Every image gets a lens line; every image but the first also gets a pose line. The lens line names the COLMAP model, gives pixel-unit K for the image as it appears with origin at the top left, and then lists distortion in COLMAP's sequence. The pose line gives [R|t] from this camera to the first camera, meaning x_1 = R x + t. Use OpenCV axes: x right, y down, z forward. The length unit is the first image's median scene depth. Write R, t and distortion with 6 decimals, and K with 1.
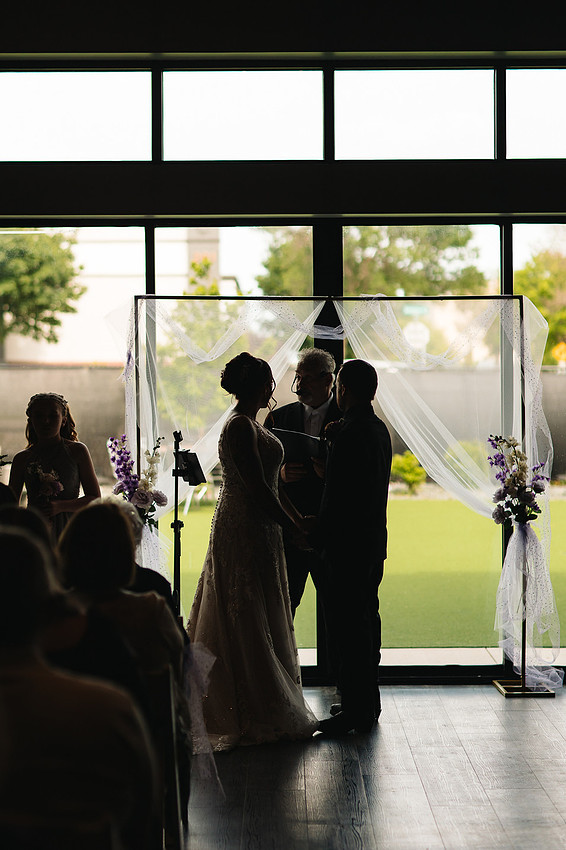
lens RADIAL K [[2057.0, 0, 283.0], [0, 2057.0, 425.0], [0, 0, 1]] dist [0.069564, 0.218862]
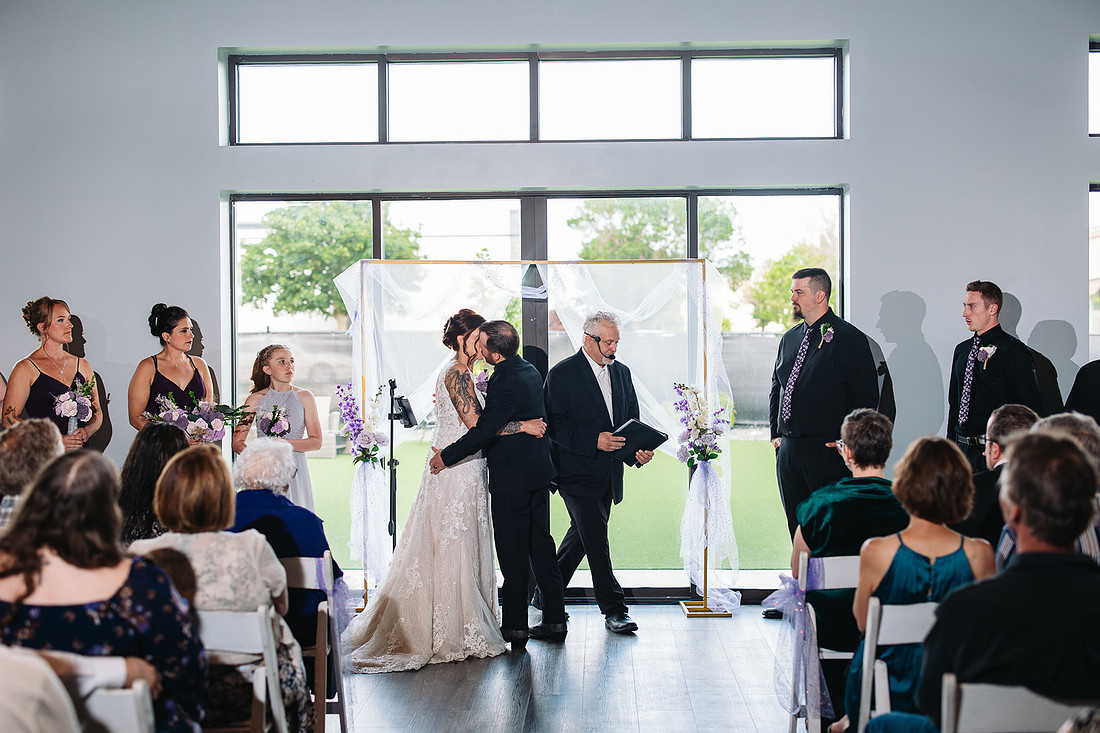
lens RADIAL K [[1552.6, 0, 550.0], [0, 1552.6, 366.5], [0, 0, 1]] dist [-0.001389, -0.011190]
pose [[0.998963, -0.000813, -0.045520, 0.070839], [0.000361, 0.999951, -0.009928, 0.004171], [0.045526, 0.009901, 0.998914, 0.150263]]
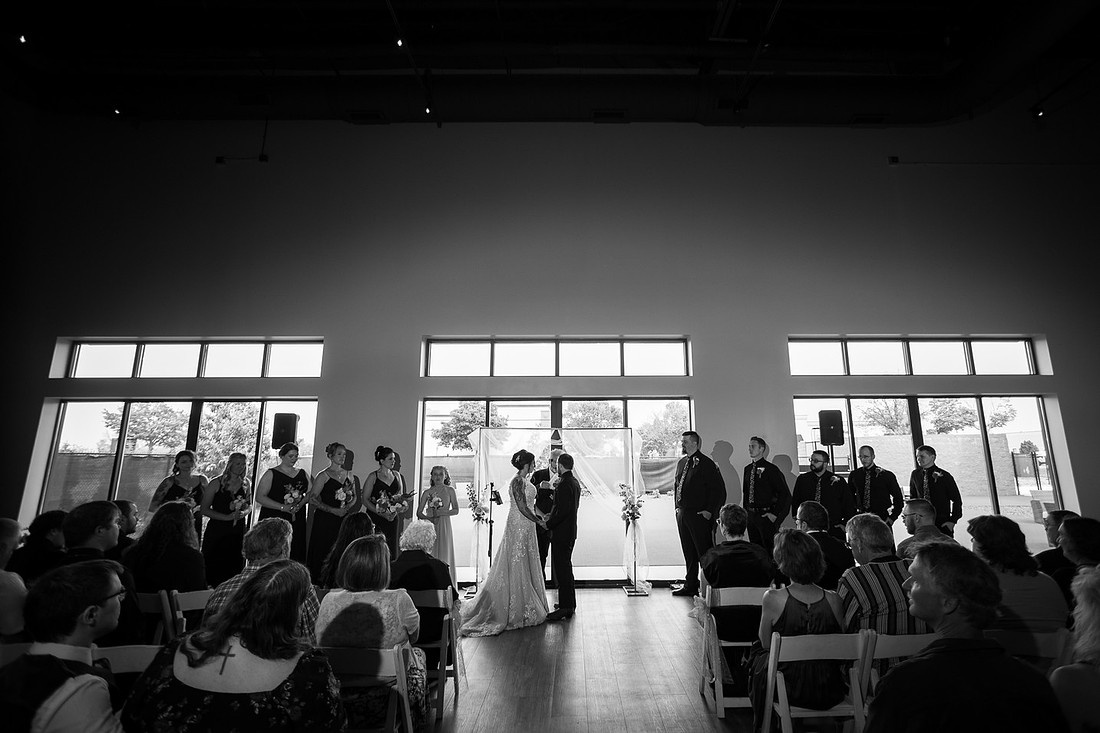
lens RADIAL K [[531.3, 0, 575.4], [0, 531.3, 353.8], [0, 0, 1]] dist [-0.036743, 0.000072]
pose [[0.999992, -0.000393, -0.004028, 0.049164], [-0.000495, 0.975912, -0.218163, -0.008546], [0.004017, 0.218163, 0.975904, 0.337158]]
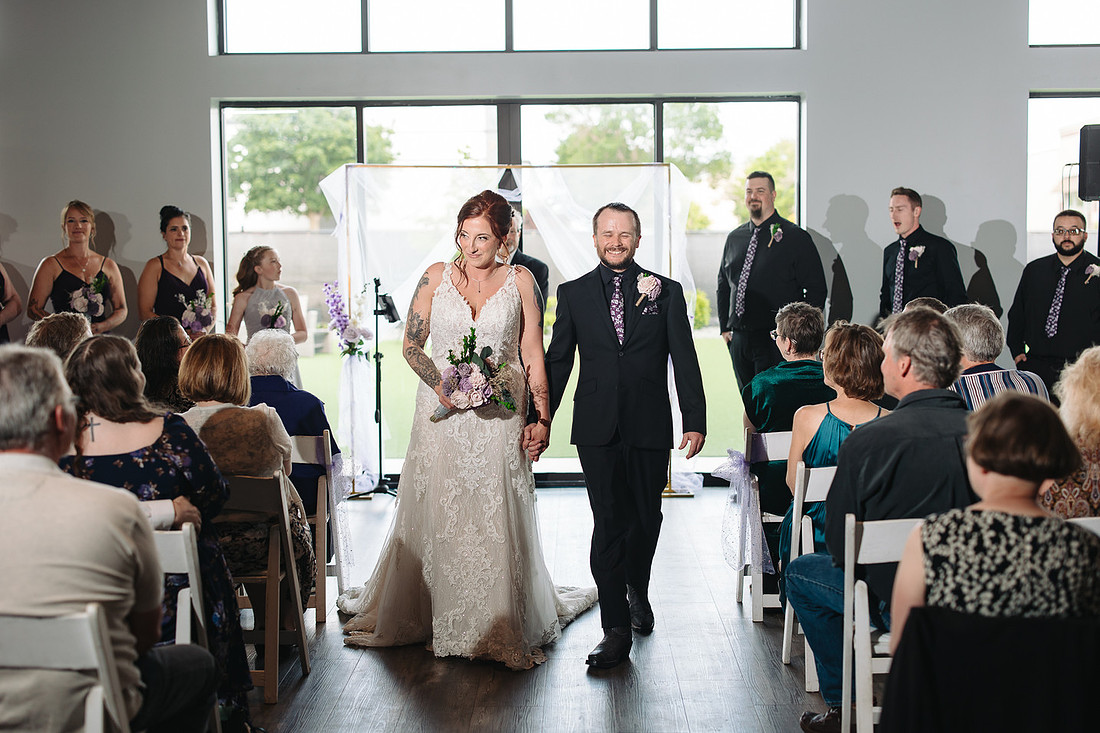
lens RADIAL K [[1626.6, 0, 550.0], [0, 1626.6, 366.5], [0, 0, 1]] dist [-0.001128, 0.027492]
pose [[0.999502, -0.001137, -0.031519, 0.076733], [0.002761, 0.998667, 0.051533, 0.005856], [0.031419, -0.051595, 0.998174, 0.051165]]
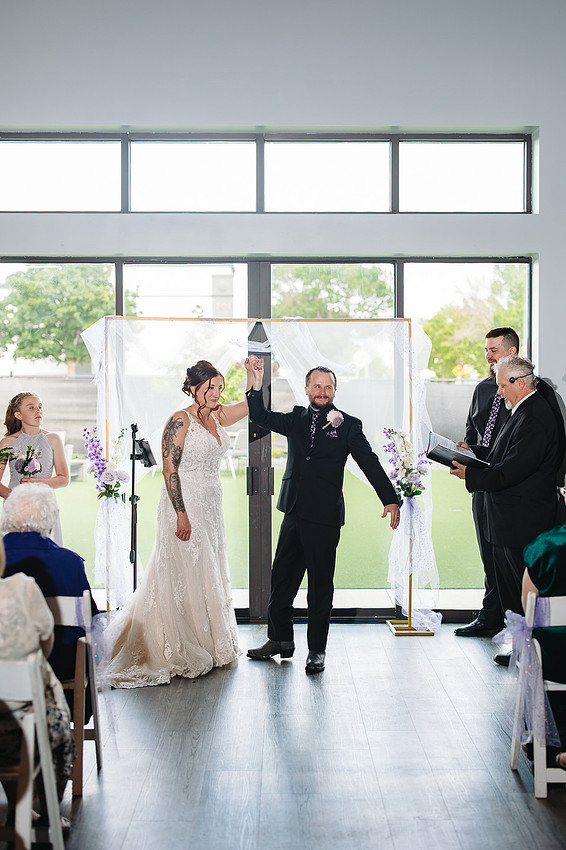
lens RADIAL K [[1256.9, 0, 285.5], [0, 1256.9, 404.6], [0, 0, 1]] dist [-0.001128, 0.027492]
pose [[0.999973, 0.005534, -0.004817, 0.043153], [-0.005576, 0.999945, -0.008852, -0.002401], [0.004768, 0.008878, 0.999949, 0.224455]]
